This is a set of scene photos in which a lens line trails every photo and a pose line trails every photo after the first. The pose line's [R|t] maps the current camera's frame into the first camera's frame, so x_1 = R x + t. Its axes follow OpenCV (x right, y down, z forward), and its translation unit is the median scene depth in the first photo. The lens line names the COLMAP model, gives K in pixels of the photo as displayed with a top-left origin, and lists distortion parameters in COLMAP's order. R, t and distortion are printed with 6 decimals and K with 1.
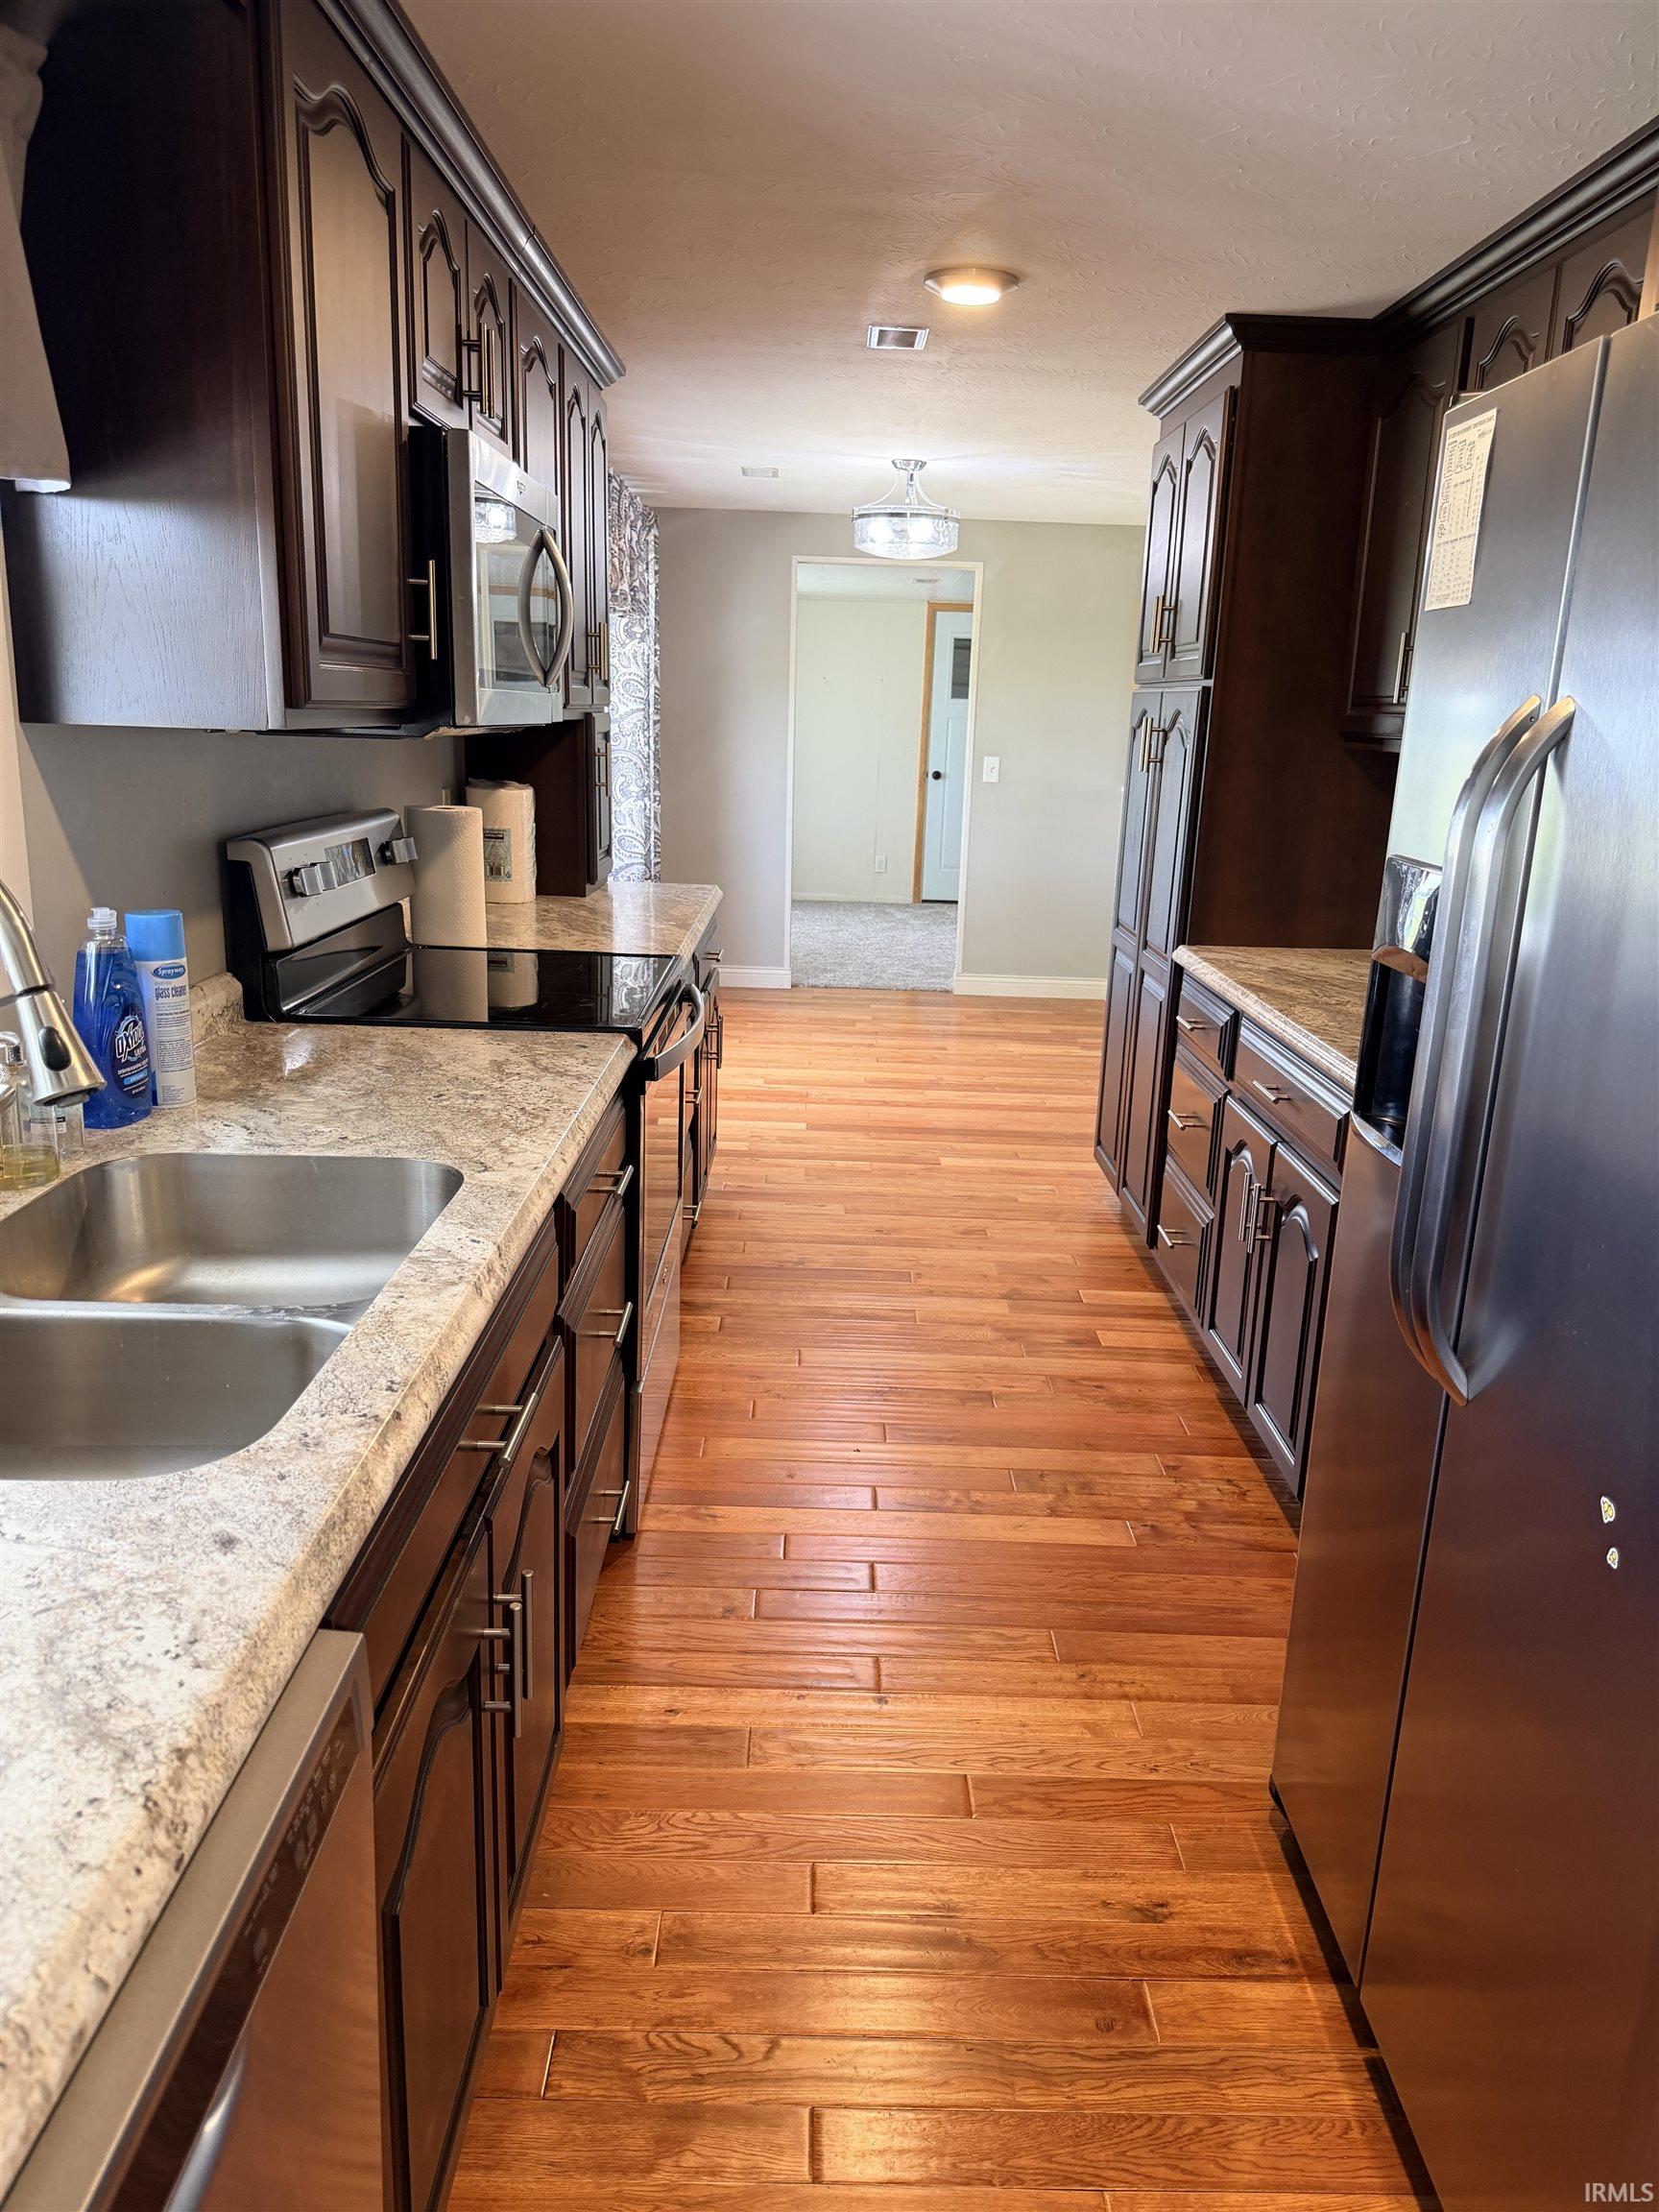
lens RADIAL K [[1558.0, 0, 833.2], [0, 1558.0, 1106.7], [0, 0, 1]] dist [0.057742, -0.042030]
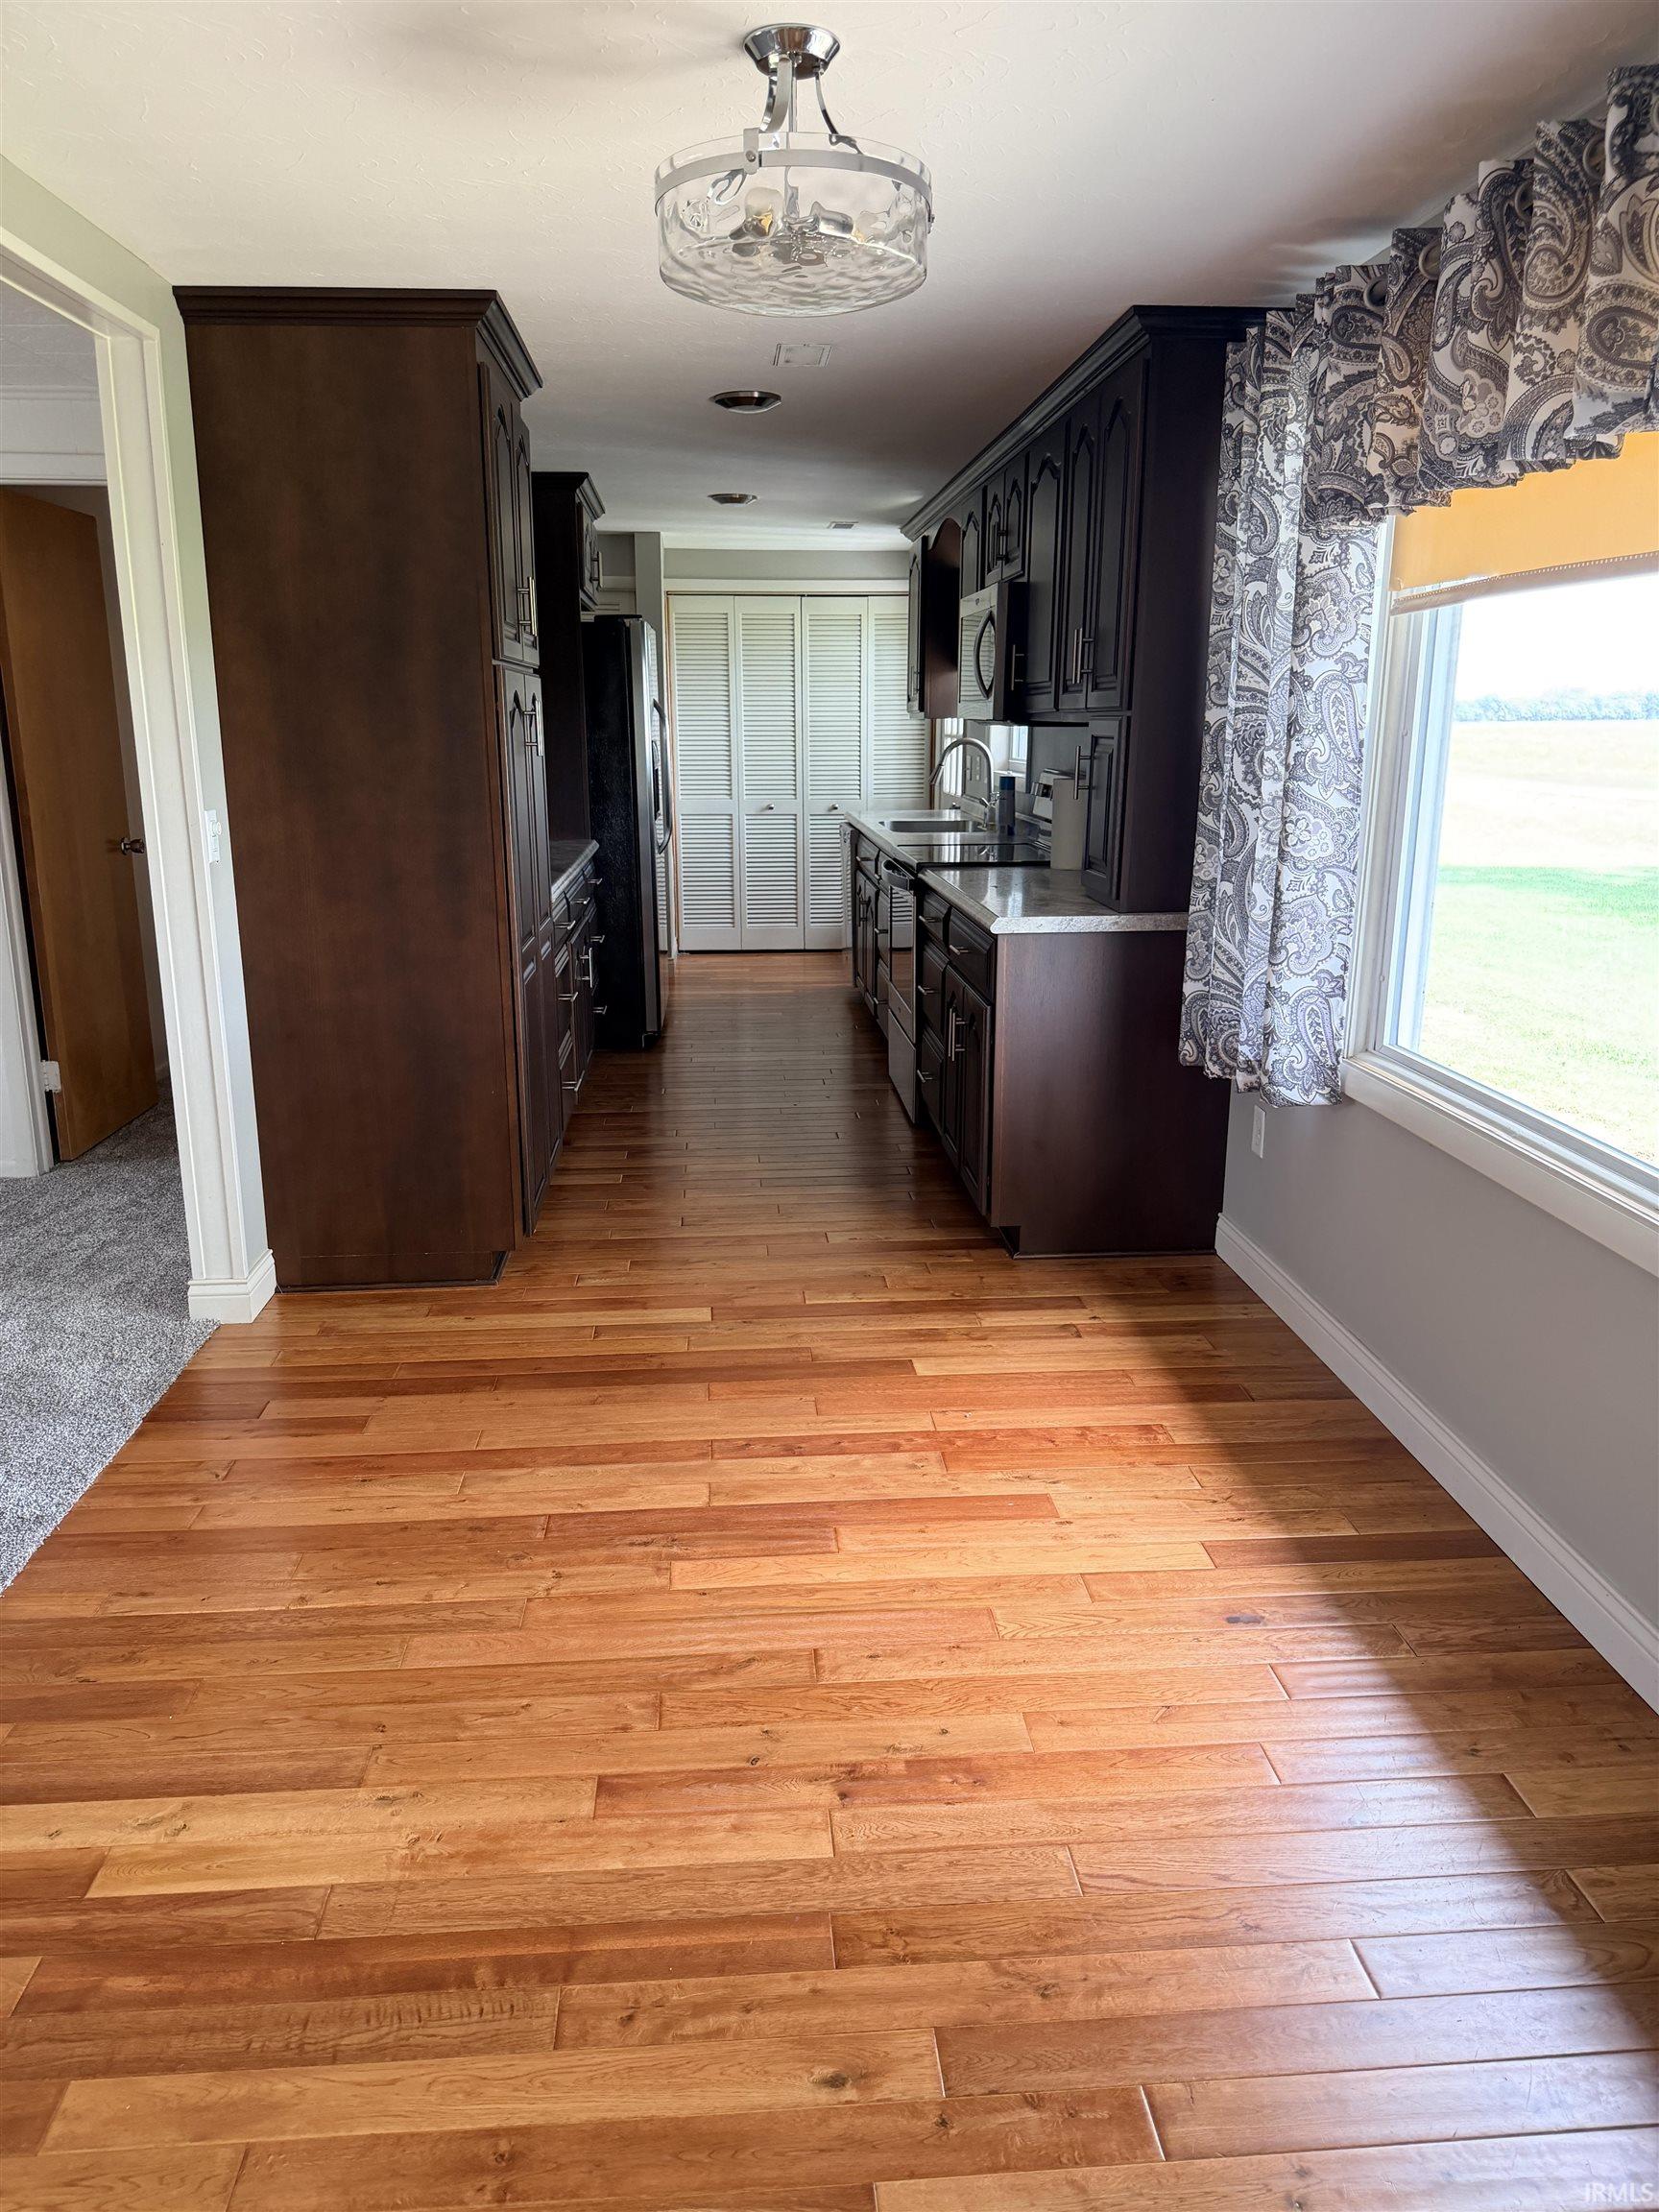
lens RADIAL K [[1558.0, 0, 820.9], [0, 1558.0, 1121.1], [0, 0, 1]] dist [0.057742, -0.042030]
pose [[-0.997312, -0.016564, -0.071376, 0.081503], [-0.049088, 0.874232, 0.483020, -0.461249], [0.054399, 0.485225, -0.872695, 1.843297]]
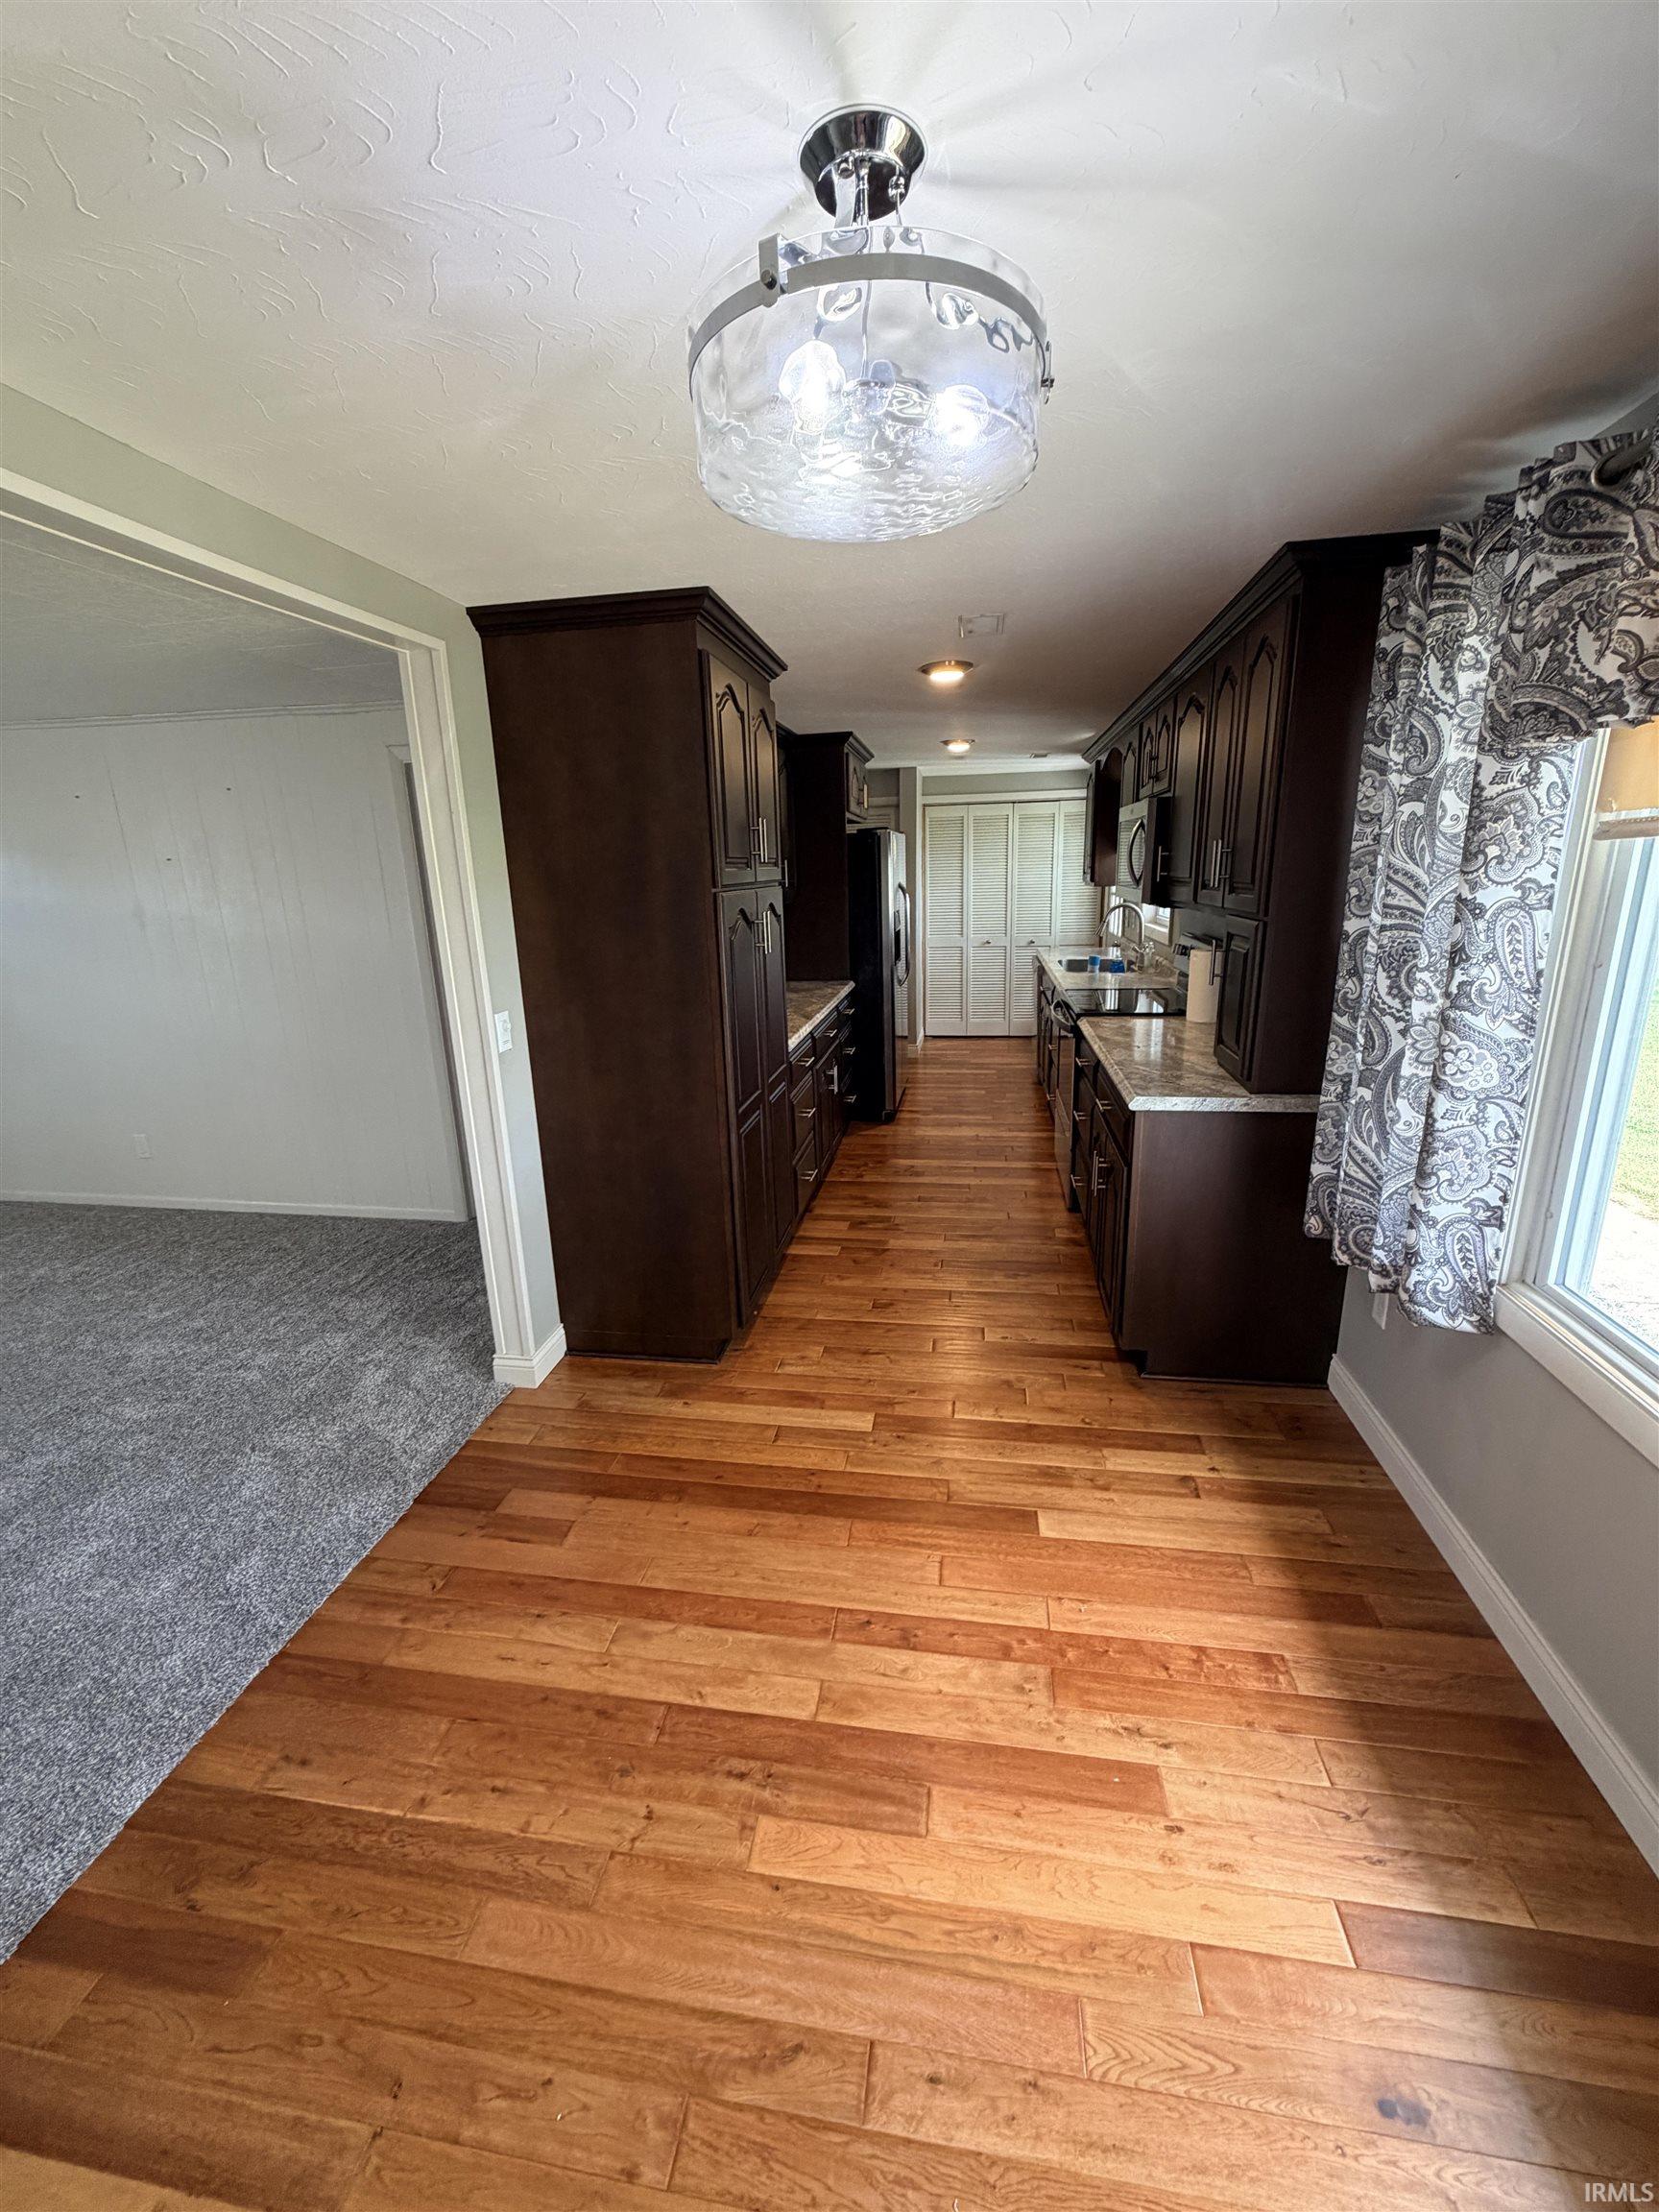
lens RADIAL K [[887.7, 0, 833.1], [0, 887.7, 1105.8], [0, 0, 1]] dist [-0.002934, 0.000620]
pose [[-0.986782, -0.047763, 0.154857, 0.024847], [0.035673, 0.868119, 0.495073, -0.427087], [-0.158080, 0.494053, -0.854940, 1.551608]]
